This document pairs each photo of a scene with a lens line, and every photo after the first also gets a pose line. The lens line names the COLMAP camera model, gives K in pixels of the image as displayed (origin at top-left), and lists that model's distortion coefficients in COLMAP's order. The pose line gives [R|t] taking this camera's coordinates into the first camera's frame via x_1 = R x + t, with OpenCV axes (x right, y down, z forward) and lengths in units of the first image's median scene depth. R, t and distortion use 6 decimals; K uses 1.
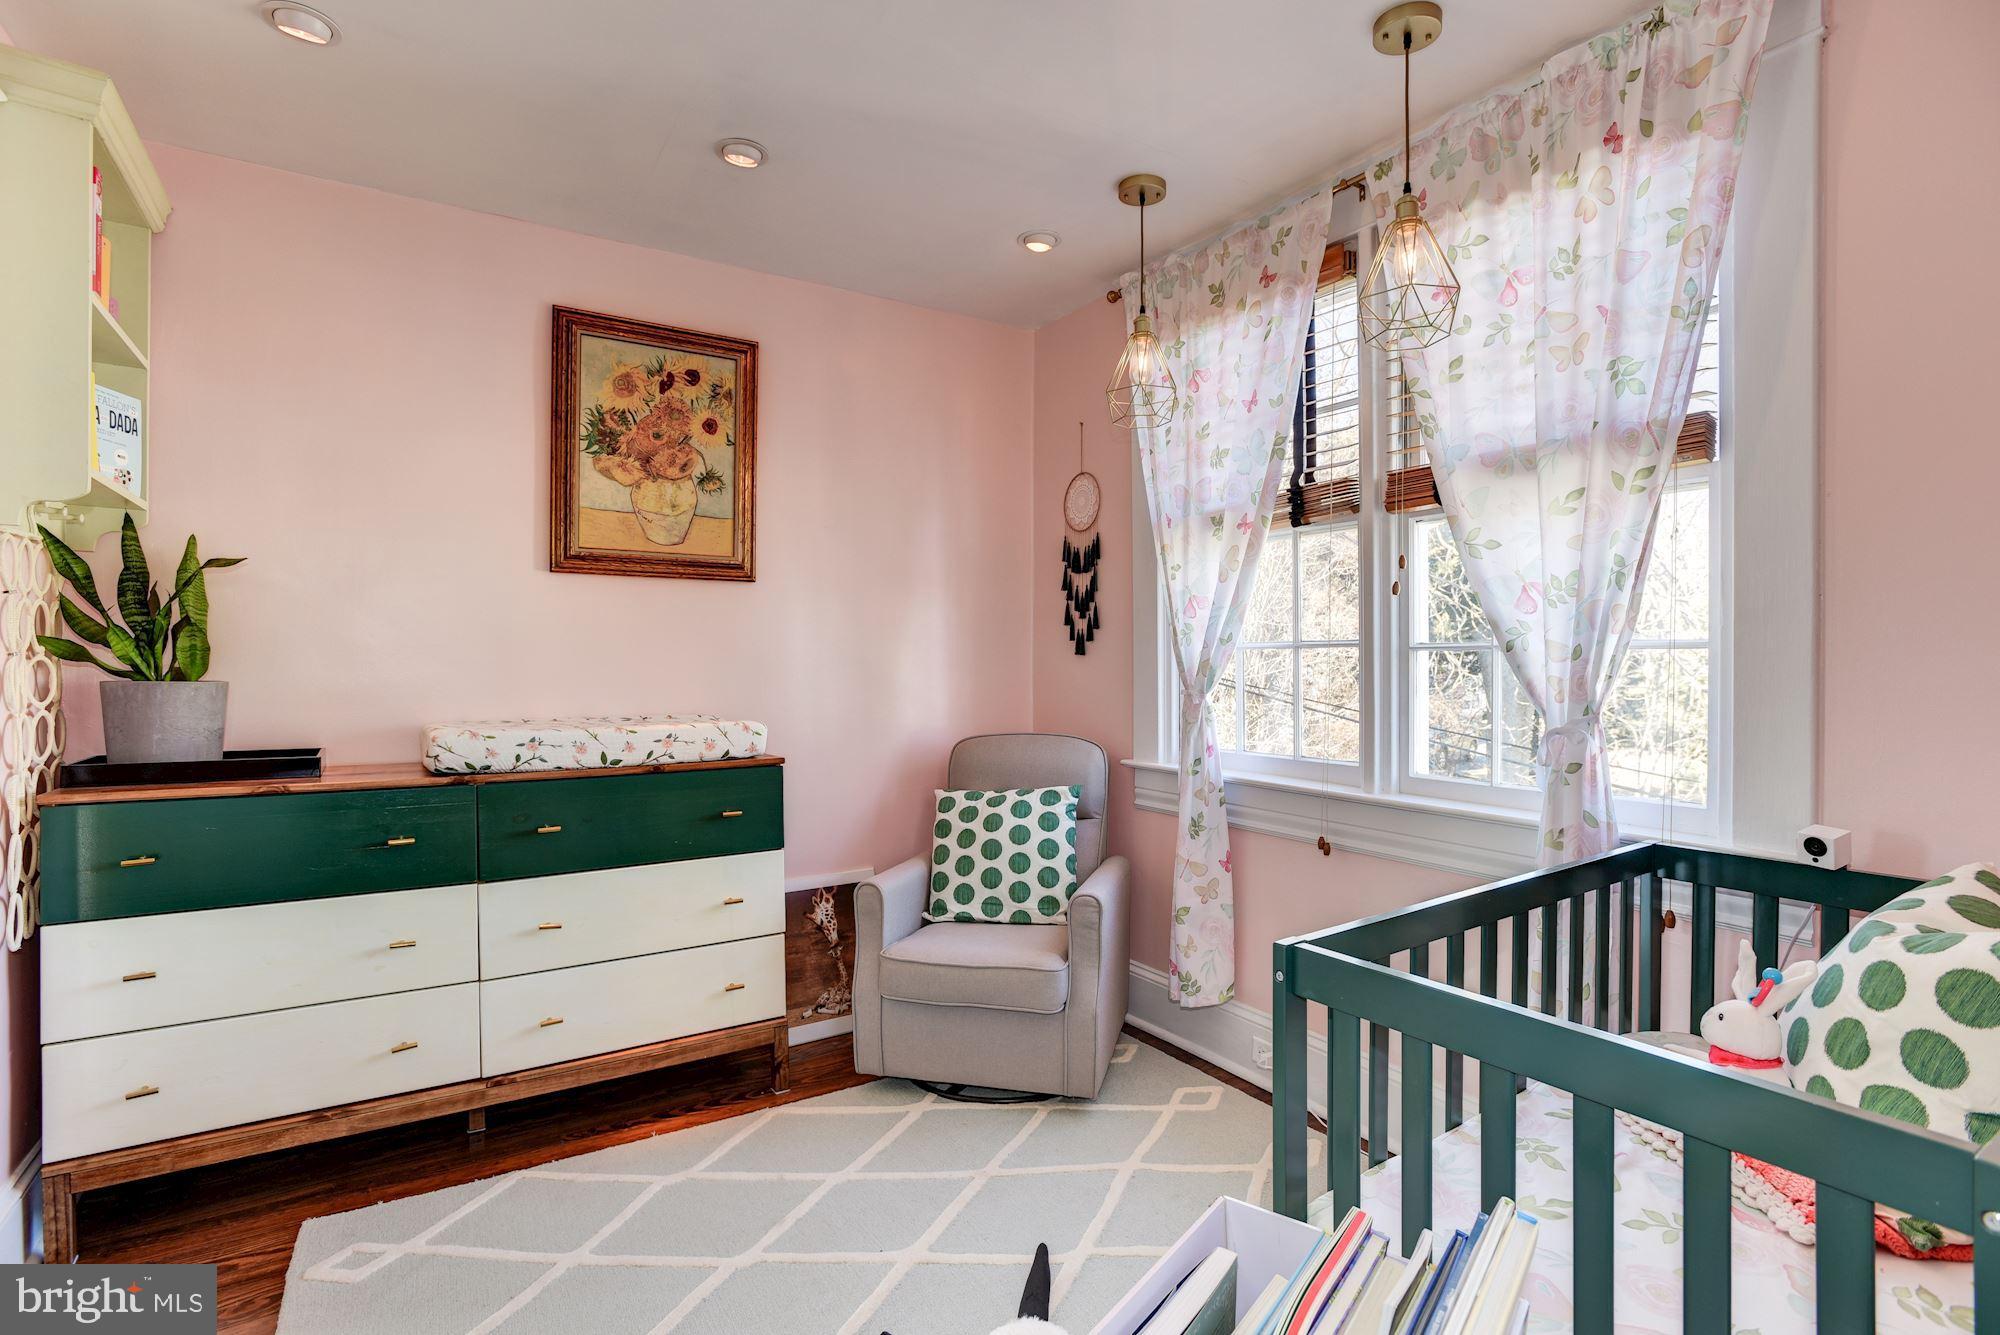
lens RADIAL K [[955.6, 0, 994.4], [0, 955.6, 669.3], [0, 0, 1]] dist [-0.056072, 0.024842]
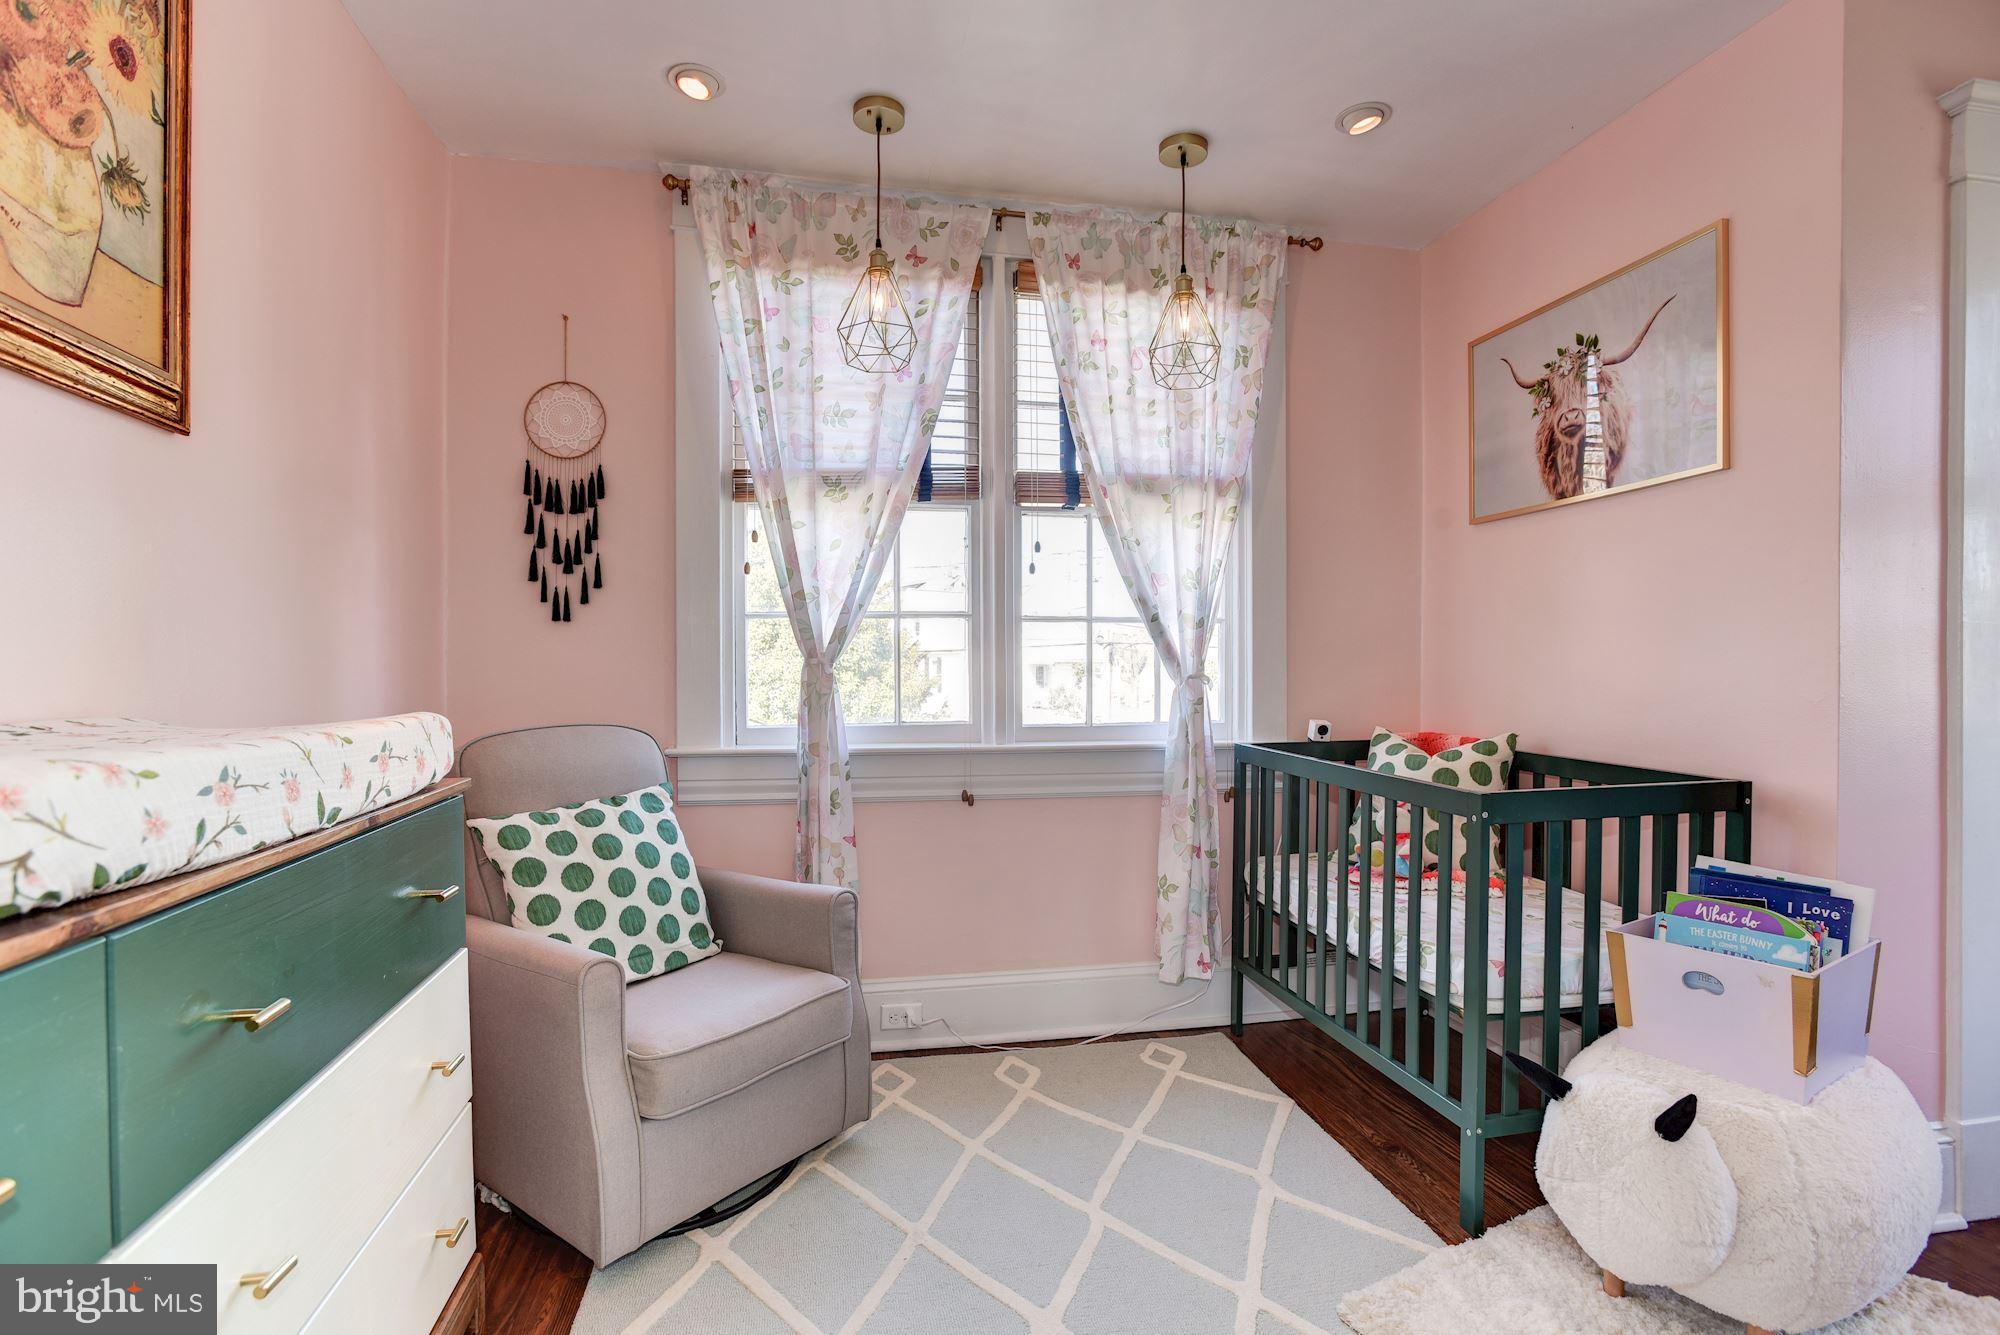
lens RADIAL K [[943.9, 0, 999.3], [0, 943.9, 676.2], [0, 0, 1]] dist [-0.044336, 0.017261]
pose [[0.363053, -0.012191, 0.931689, -0.563710], [0.012567, 0.999888, 0.008186, 0.031126], [-0.931684, 0.008737, 0.363166, 0.484631]]
